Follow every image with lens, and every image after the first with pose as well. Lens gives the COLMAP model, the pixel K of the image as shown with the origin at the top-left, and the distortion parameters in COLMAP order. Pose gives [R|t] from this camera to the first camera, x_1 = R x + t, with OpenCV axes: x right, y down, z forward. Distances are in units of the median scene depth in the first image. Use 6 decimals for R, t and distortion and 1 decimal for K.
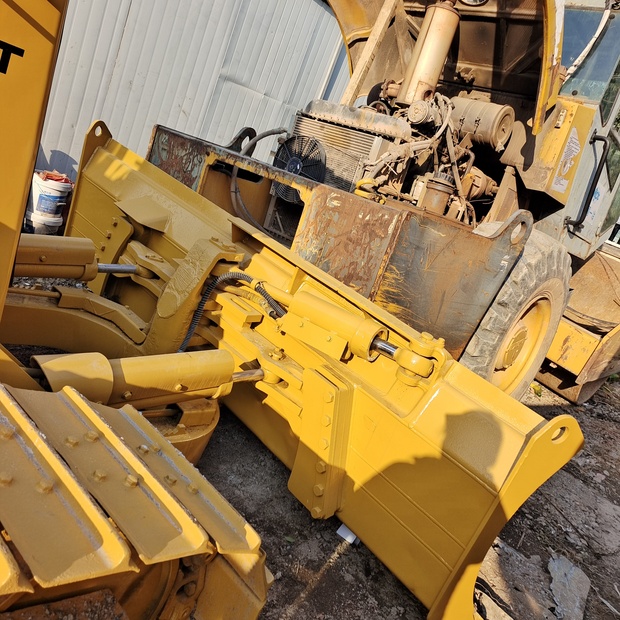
lens RADIAL K [[559.9, 0, 310.0], [0, 559.9, 310.0], [0, 0, 1]] dist [0.041923, 0.011023]
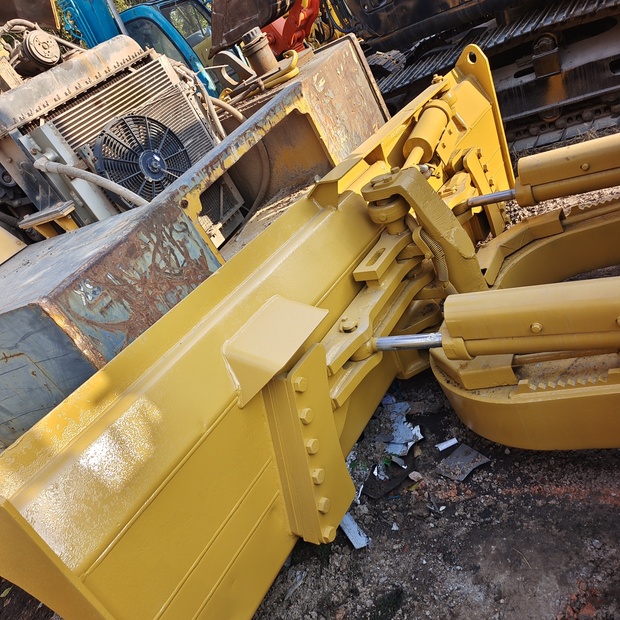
lens RADIAL K [[559.9, 0, 310.0], [0, 559.9, 310.0], [0, 0, 1]] dist [0.041923, 0.011023]
pose [[-0.312394, -0.637572, 0.704210, -0.660247], [0.579440, 0.459544, 0.673103, -0.521171], [-0.752768, 0.618321, 0.225877, 0.844673]]
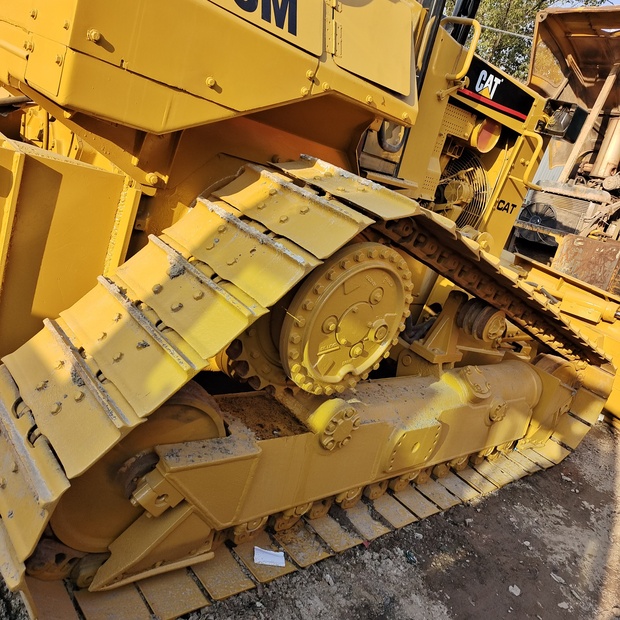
lens RADIAL K [[559.9, 0, 310.0], [0, 559.9, 310.0], [0, 0, 1]] dist [0.041923, 0.011023]
pose [[0.986701, -0.032039, -0.159355, -0.456276], [0.027106, 0.999087, -0.033032, 0.059860], [0.160268, 0.028273, 0.986669, -0.843821]]
